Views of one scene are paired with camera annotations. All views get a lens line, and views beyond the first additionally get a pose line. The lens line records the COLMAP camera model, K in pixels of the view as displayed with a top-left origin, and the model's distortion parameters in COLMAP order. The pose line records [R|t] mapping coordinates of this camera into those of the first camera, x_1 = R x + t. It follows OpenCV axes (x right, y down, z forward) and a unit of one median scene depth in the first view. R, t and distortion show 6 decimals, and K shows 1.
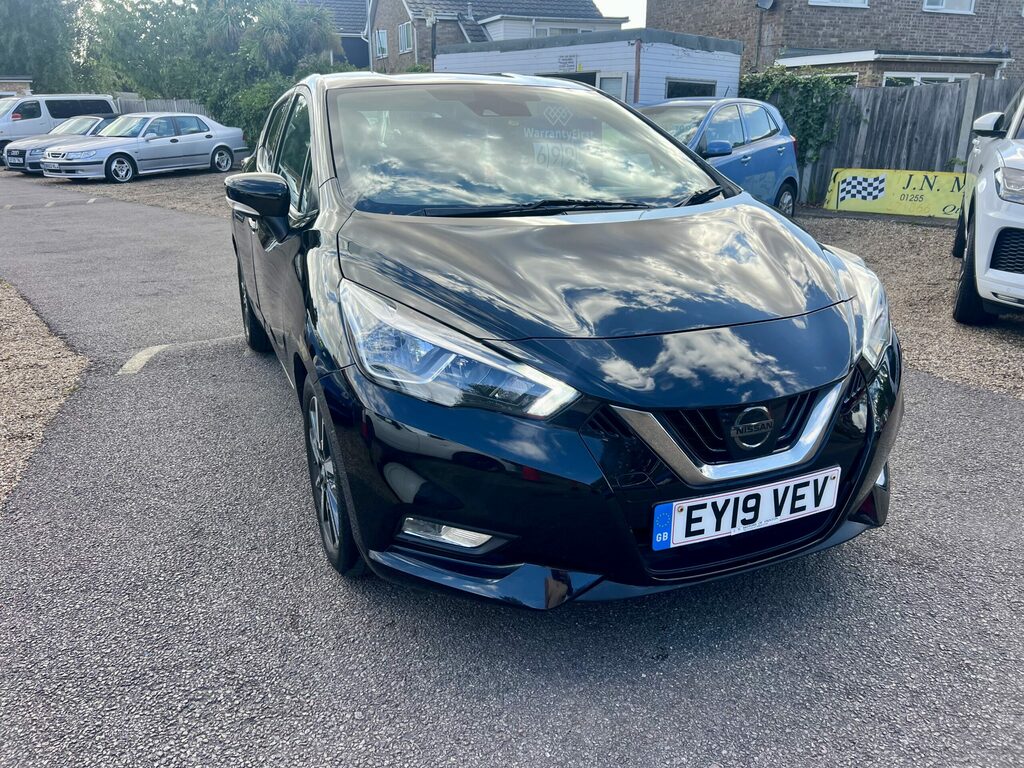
lens RADIAL K [[797.6, 0, 512.0], [0, 797.6, 384.0], [0, 0, 1]] dist [0.054236, -0.066341]
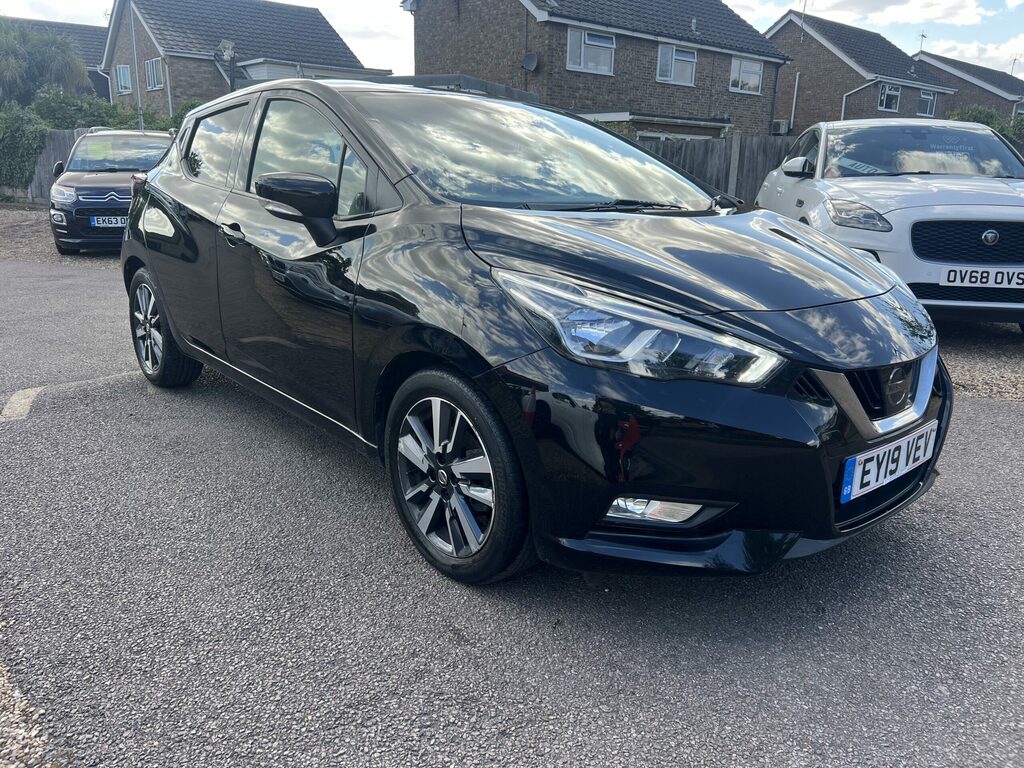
lens RADIAL K [[788.7, 0, 512.0], [0, 788.7, 384.0], [0, 0, 1]] dist [0.058358, -0.070099]
pose [[0.946823, -0.056689, 0.316721, -0.226466], [0.075604, 0.995994, -0.047744, 0.025910], [-0.312745, 0.069150, 0.947317, 0.045204]]
